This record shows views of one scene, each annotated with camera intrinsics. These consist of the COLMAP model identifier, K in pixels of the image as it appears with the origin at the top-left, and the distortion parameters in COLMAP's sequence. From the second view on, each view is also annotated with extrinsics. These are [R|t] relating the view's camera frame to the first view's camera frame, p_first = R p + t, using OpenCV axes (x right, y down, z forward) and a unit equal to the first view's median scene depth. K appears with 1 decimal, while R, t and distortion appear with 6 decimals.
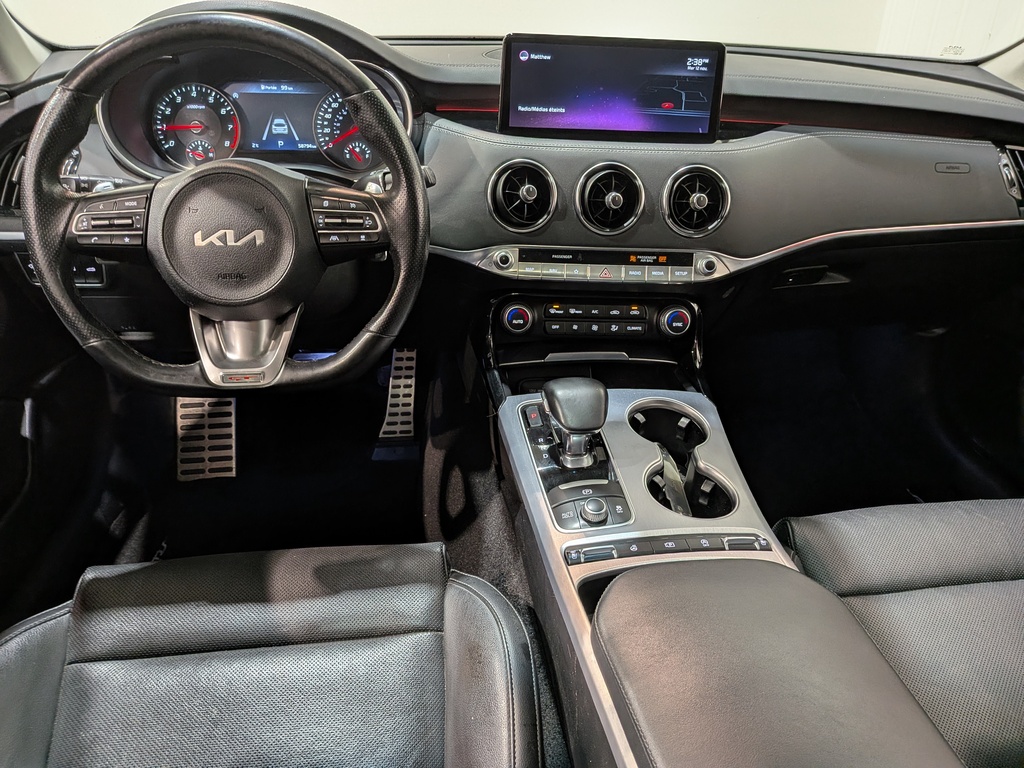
lens RADIAL K [[742.5, 0, 513.8], [0, 742.5, 399.5], [0, 0, 1]] dist [0.001849, -0.033585]
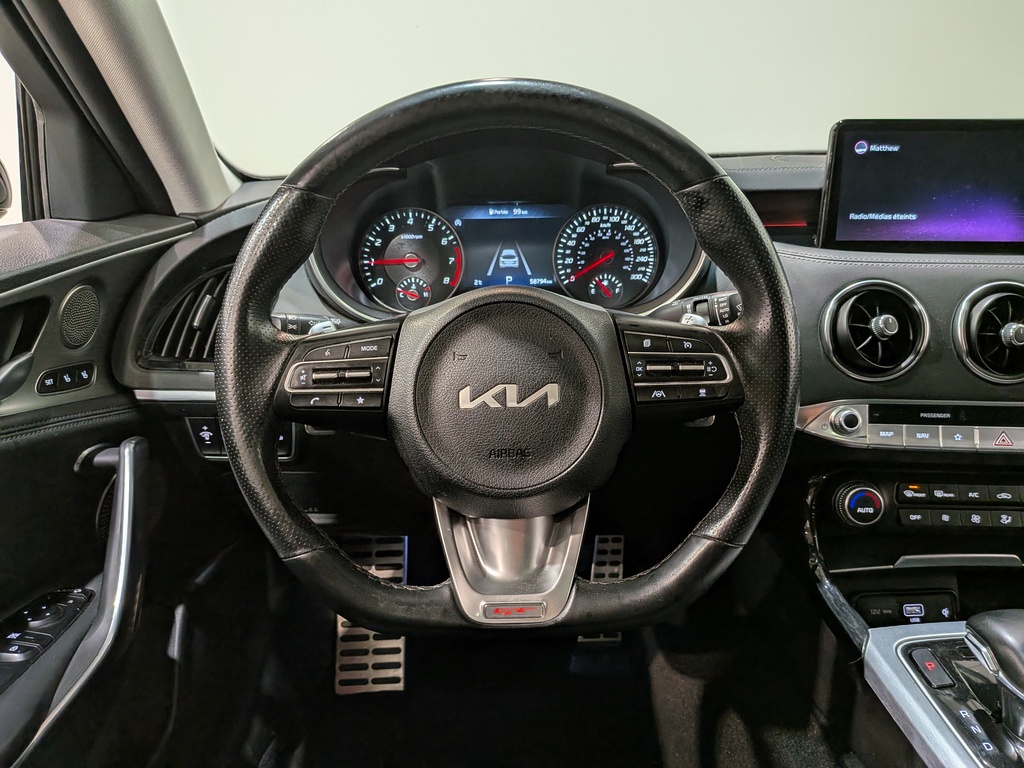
lens RADIAL K [[747.4, 0, 513.6], [0, 747.4, 411.9], [0, 0, 1]] dist [0.040119, -0.102102]
pose [[0.990369, -0.011632, -0.137965, -0.224110], [-0.014591, 0.982147, -0.187549, -0.061435], [0.137683, 0.187756, 0.972518, 0.277008]]
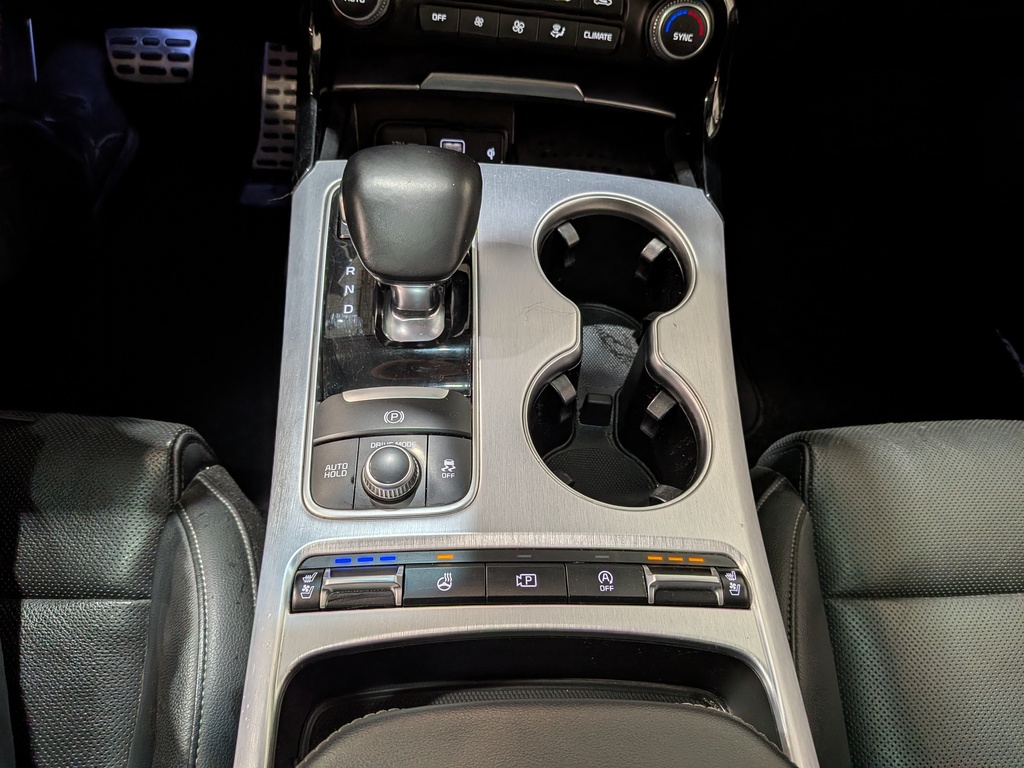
lens RADIAL K [[736.1, 0, 516.2], [0, 736.1, 395.0], [0, 0, 1]] dist [0.070947, -0.146755]
pose [[0.994107, 0.106781, -0.018670, 0.150530], [-0.091668, 0.920022, 0.380994, -0.062031], [0.057860, -0.377037, 0.924389, 0.467965]]
